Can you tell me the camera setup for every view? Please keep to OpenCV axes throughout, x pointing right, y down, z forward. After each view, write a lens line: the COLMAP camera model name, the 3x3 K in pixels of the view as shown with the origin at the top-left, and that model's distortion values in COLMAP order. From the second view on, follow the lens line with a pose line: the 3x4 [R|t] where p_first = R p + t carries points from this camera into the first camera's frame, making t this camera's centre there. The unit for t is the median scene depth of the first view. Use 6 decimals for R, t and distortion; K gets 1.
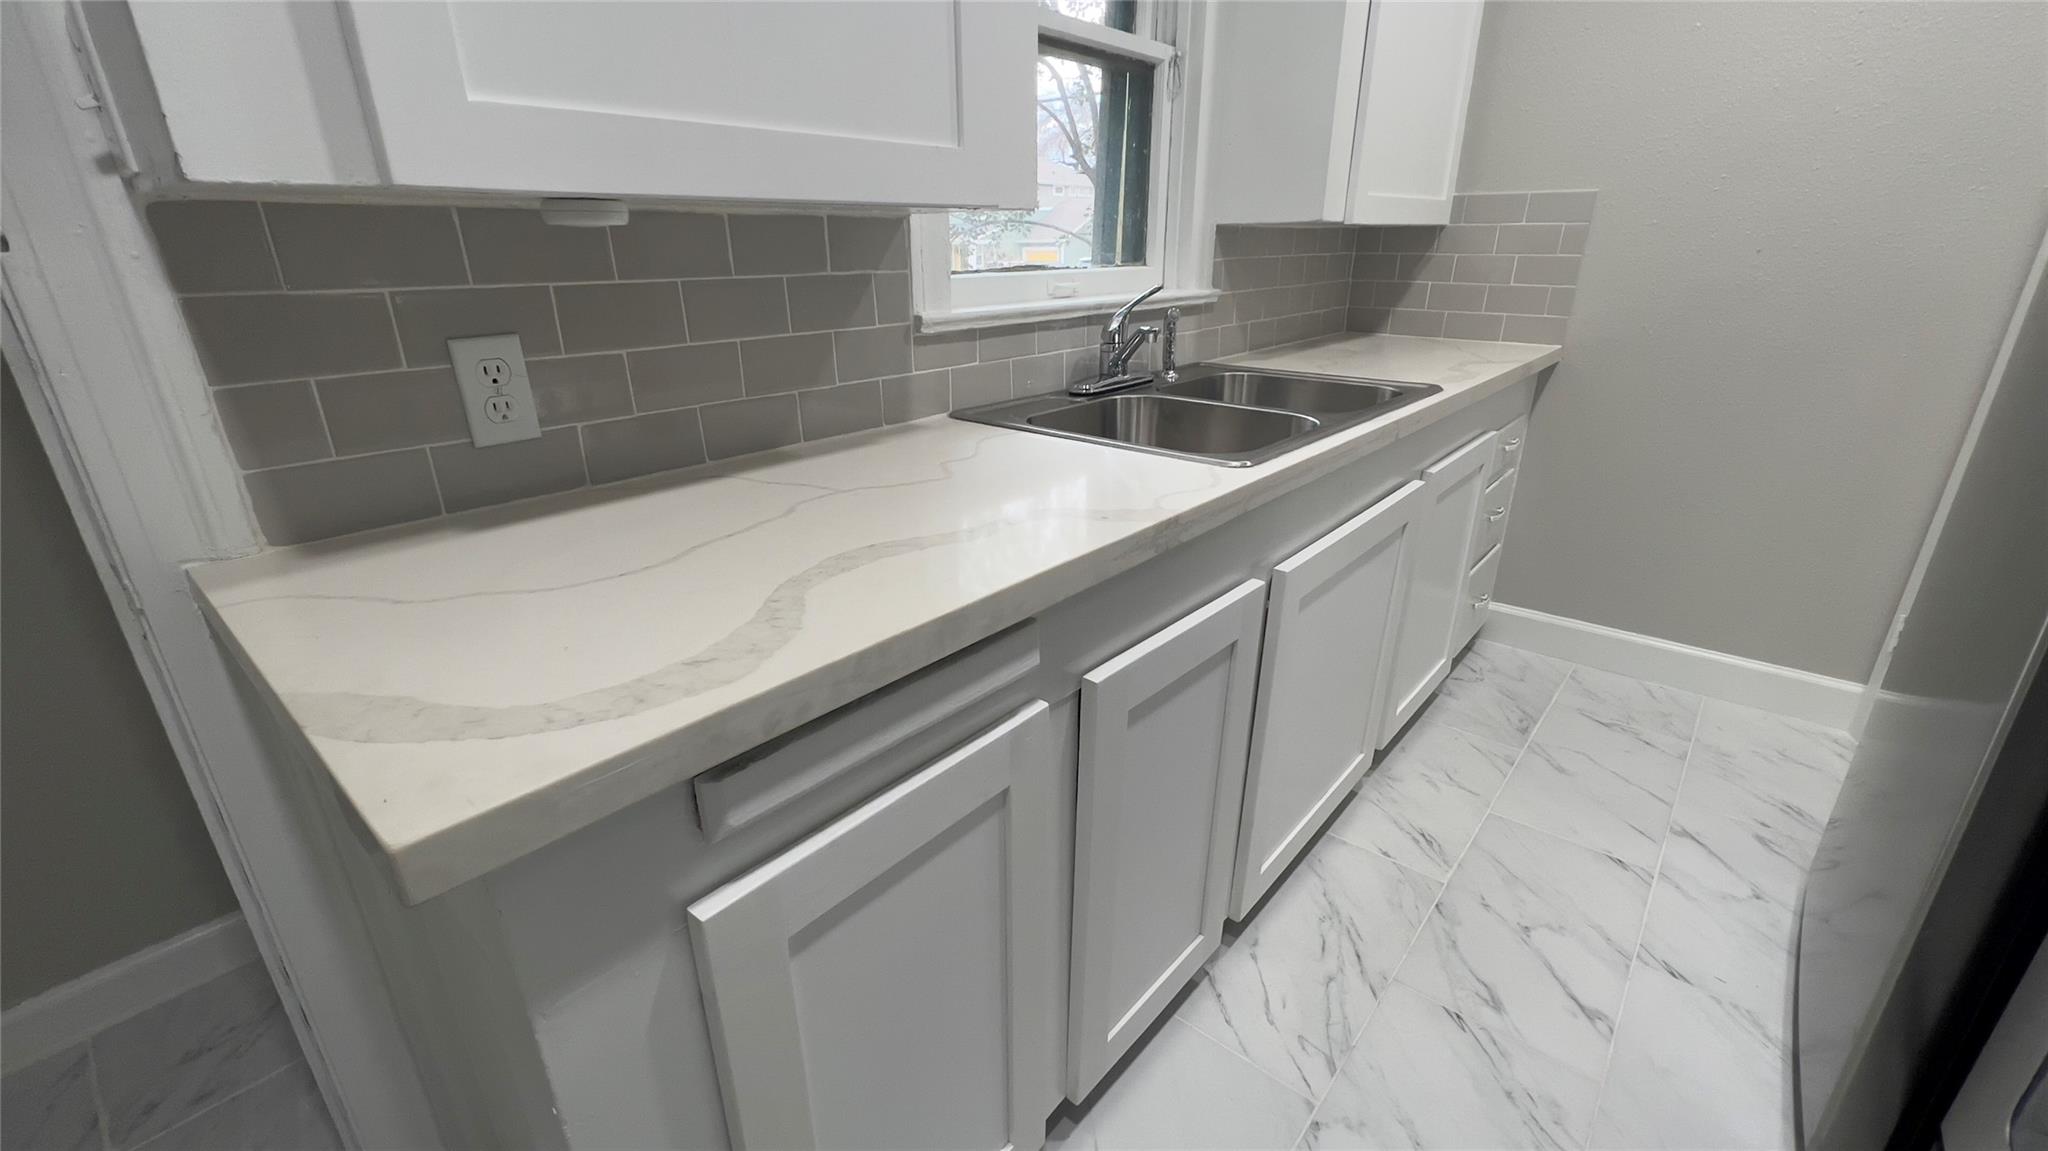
lens RADIAL K [[877.4, 0, 1061.7], [0, 877.4, 593.6], [0, 0, 1]] dist [-0.002501, 0.000528]
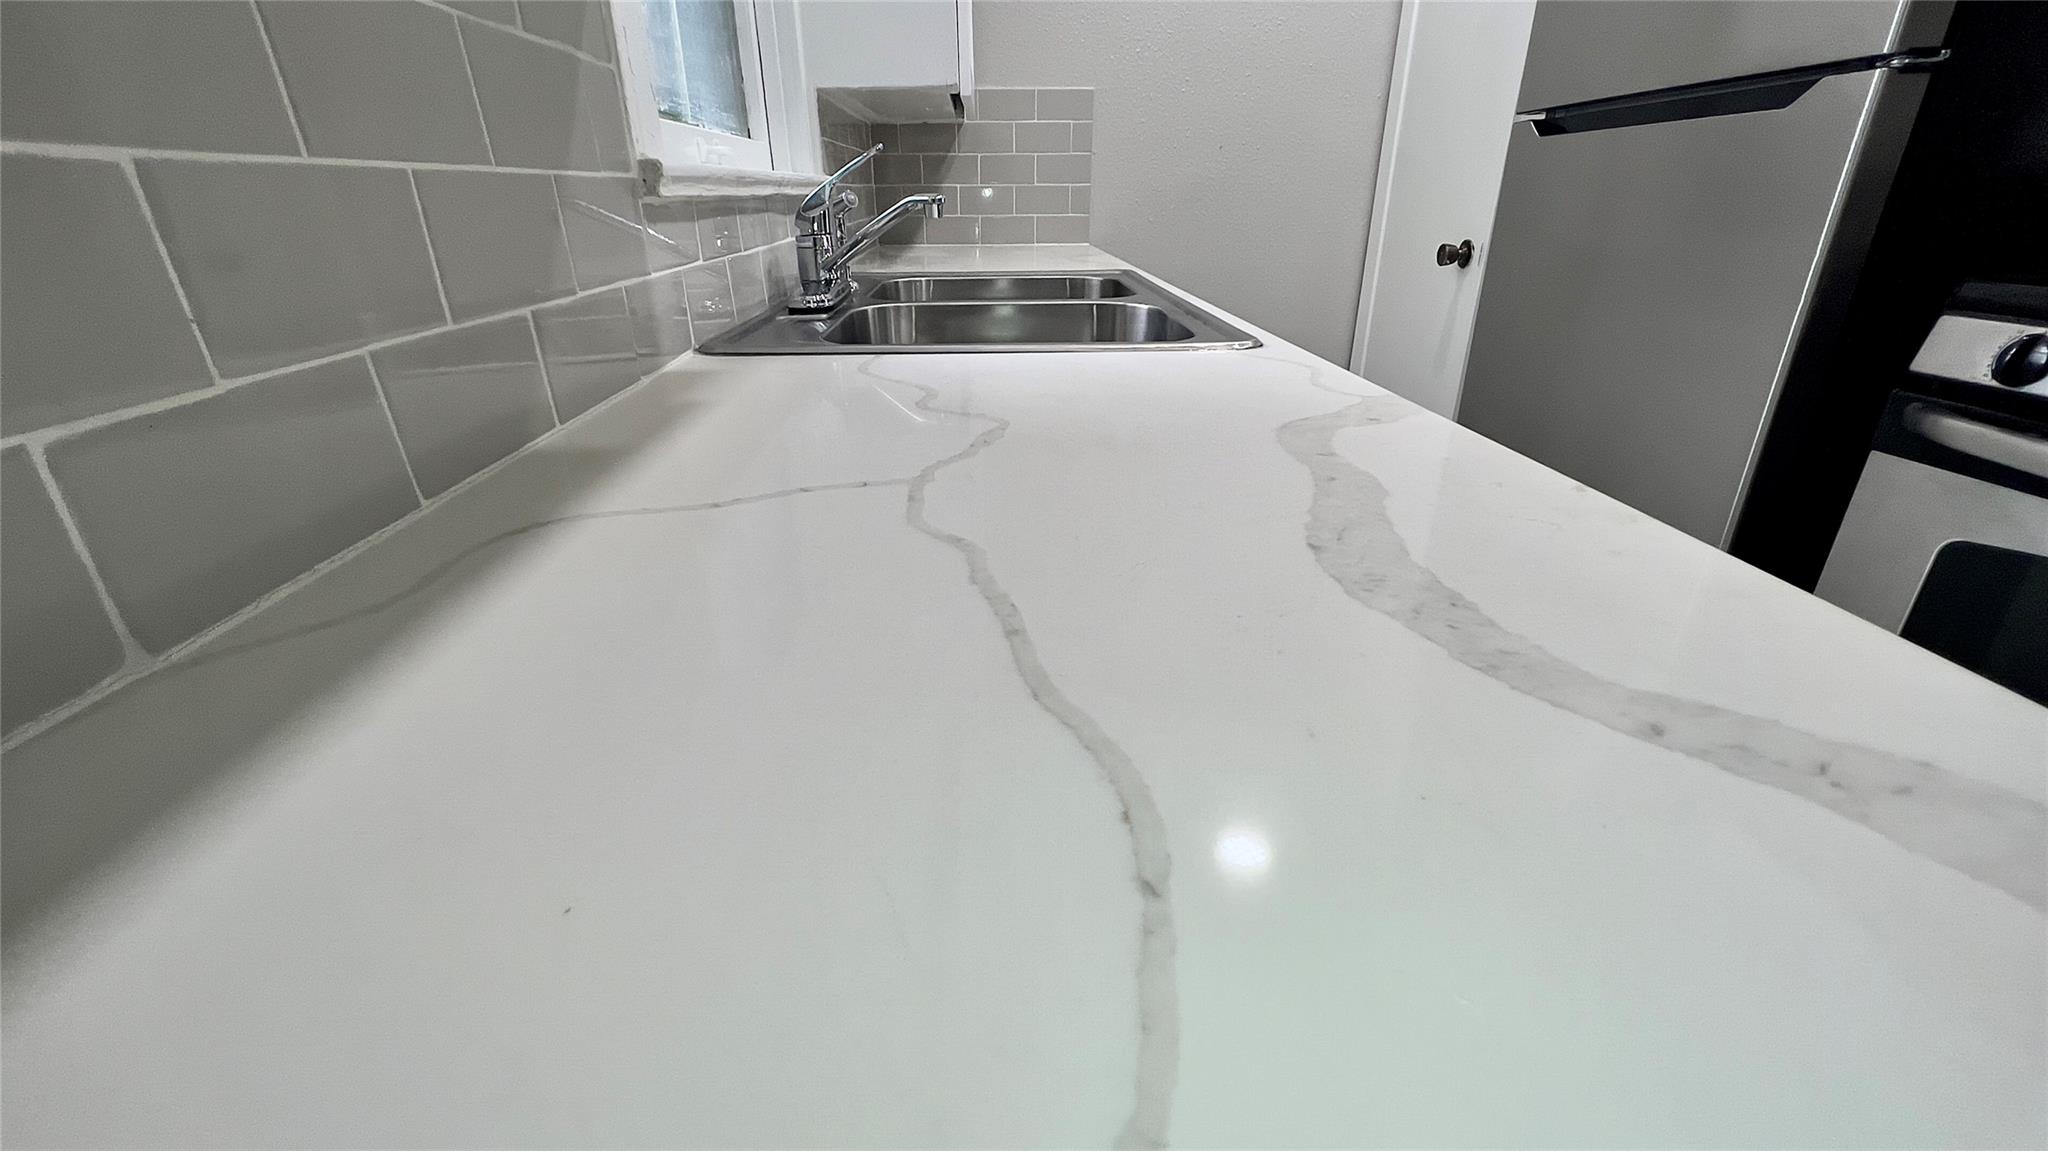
lens RADIAL K [[877.4, 0, 1039.3], [0, 877.4, 580.3], [0, 0, 1]] dist [-0.002501, 0.000528]
pose [[0.752217, -0.276529, 0.598082, -0.335550], [0.257626, 0.958850, 0.119313, -0.072512], [-0.606464, 0.064333, 0.792504, 0.418384]]
